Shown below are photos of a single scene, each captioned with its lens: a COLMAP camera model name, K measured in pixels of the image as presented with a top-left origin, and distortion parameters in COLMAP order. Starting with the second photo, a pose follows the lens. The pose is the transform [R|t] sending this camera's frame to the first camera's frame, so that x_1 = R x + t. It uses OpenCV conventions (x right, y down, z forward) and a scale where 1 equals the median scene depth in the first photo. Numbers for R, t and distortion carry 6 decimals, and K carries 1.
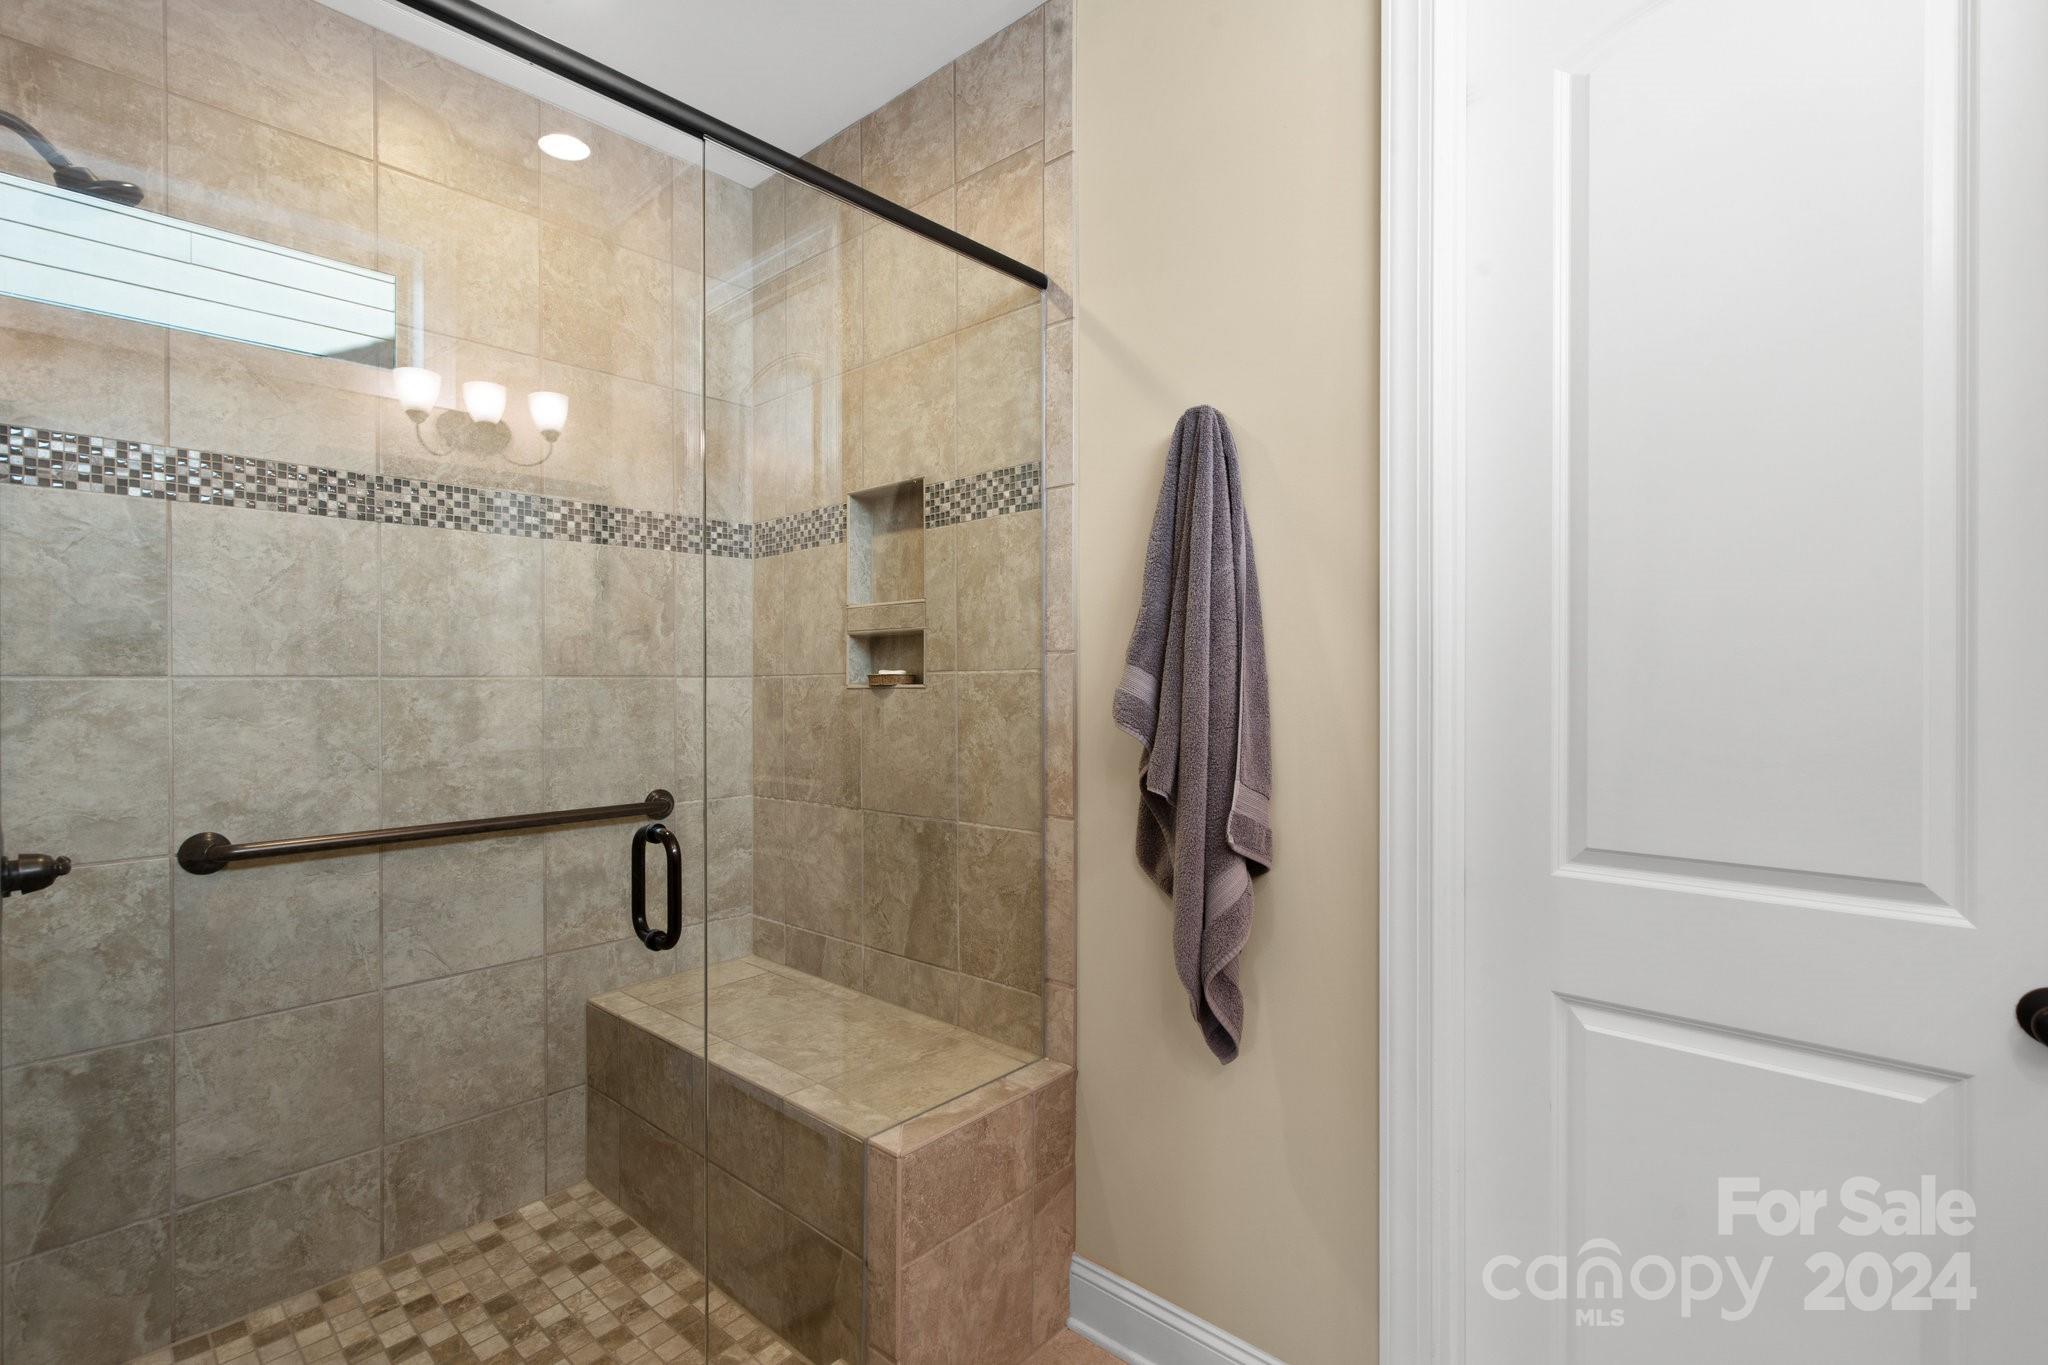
lens RADIAL K [[945.2, 0, 1022.0], [0, 945.2, 684.6], [0, 0, 1]] dist [-0.005848, 0.003614]
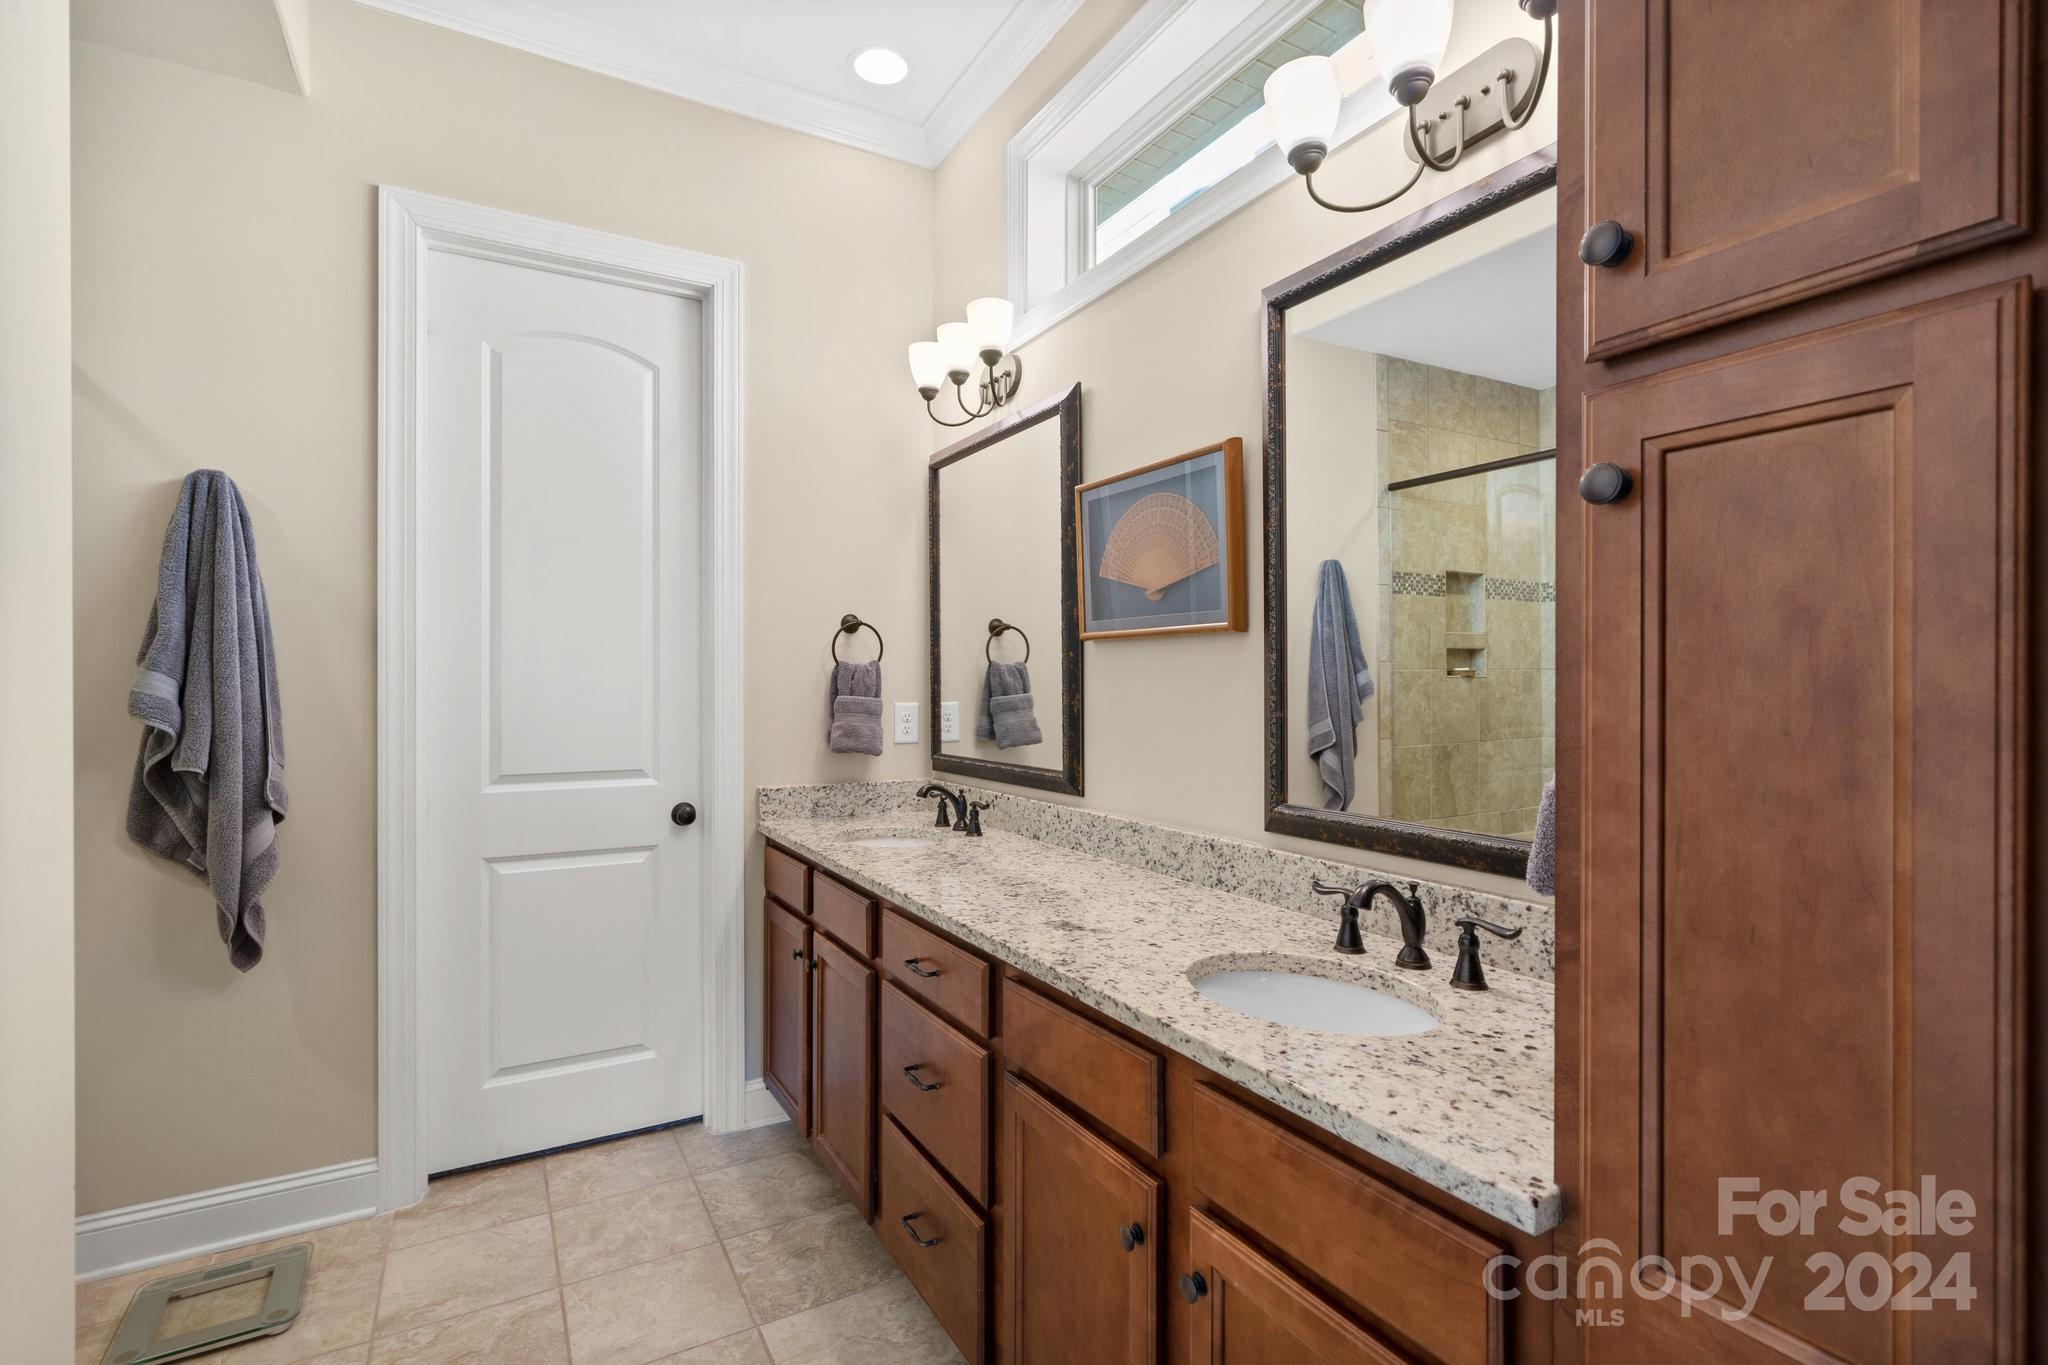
lens RADIAL K [[945.2, 0, 1022.7], [0, 945.2, 683.8], [0, 0, 1]] dist [-0.005848, 0.003614]
pose [[0.305215, -0.001436, 0.952283, -0.750156], [-0.000568, 0.999998, 0.001690, -0.007921], [-0.952283, -0.001057, 0.305213, -0.471613]]
